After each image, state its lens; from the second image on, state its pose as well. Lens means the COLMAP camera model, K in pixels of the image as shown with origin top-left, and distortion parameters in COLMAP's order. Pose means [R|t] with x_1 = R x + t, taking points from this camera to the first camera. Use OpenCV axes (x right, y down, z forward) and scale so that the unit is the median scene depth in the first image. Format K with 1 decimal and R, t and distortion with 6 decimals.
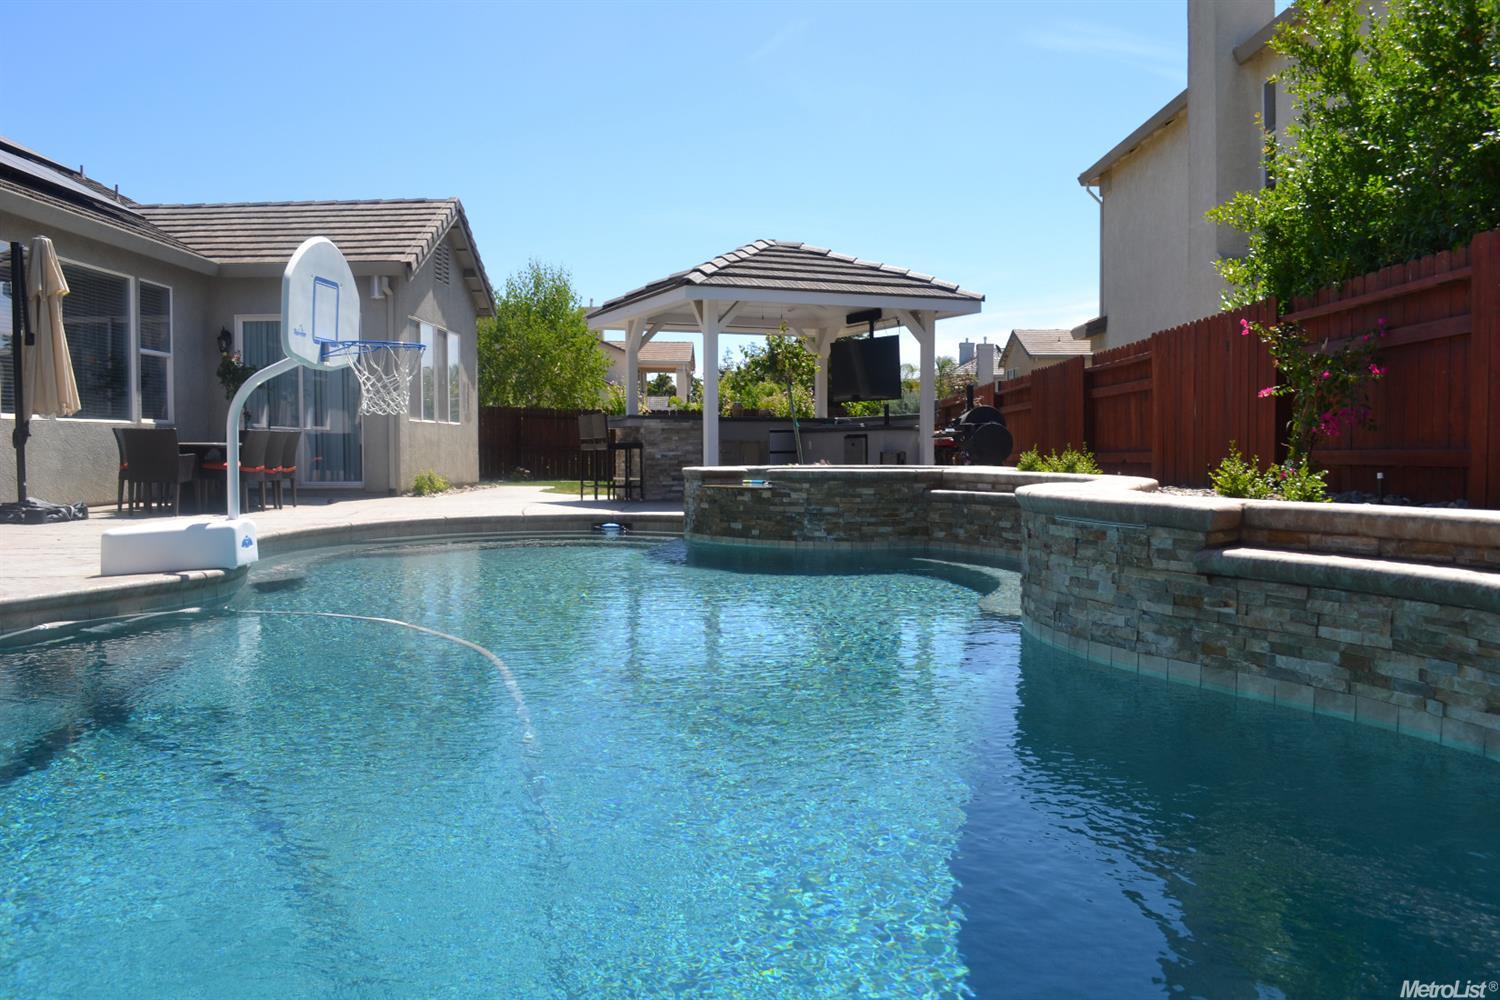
lens RADIAL K [[1205.6, 0, 744.2], [0, 1205.6, 501.6], [0, 0, 1]] dist [-0.077967, 0.006117]
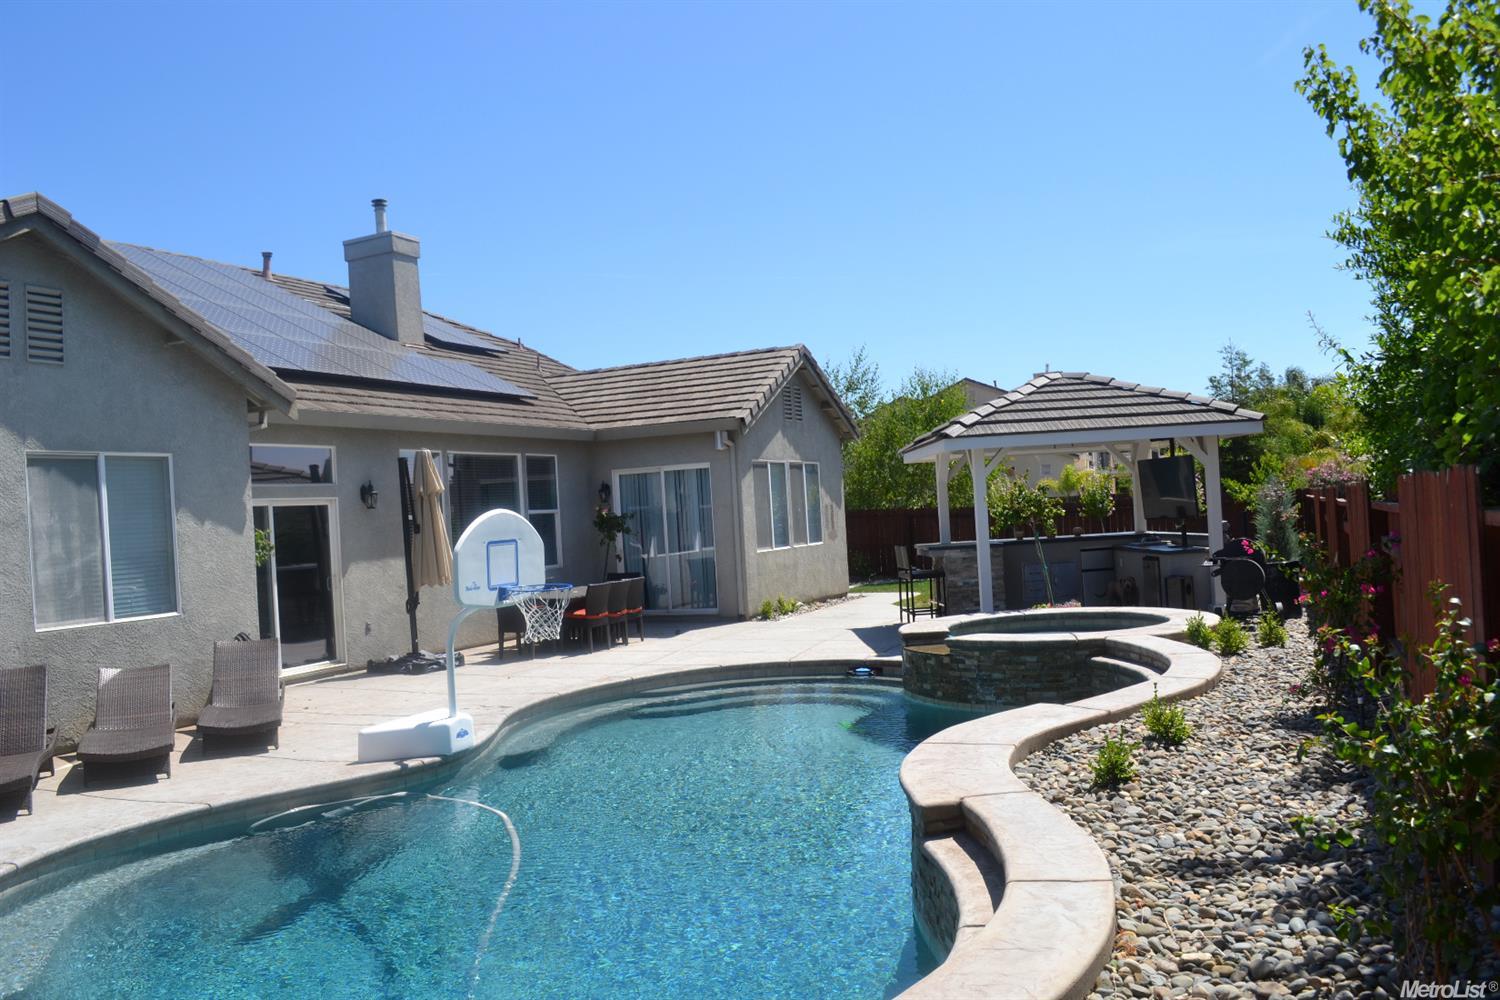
lens RADIAL K [[1205.6, 0, 750.3], [0, 1205.6, 498.1], [0, 0, 1]] dist [-0.077967, 0.006117]
pose [[0.916722, -0.054138, -0.395841, 0.200583], [0.035634, 0.997907, -0.053956, -0.068160], [0.397933, 0.035357, 0.916733, -0.058991]]
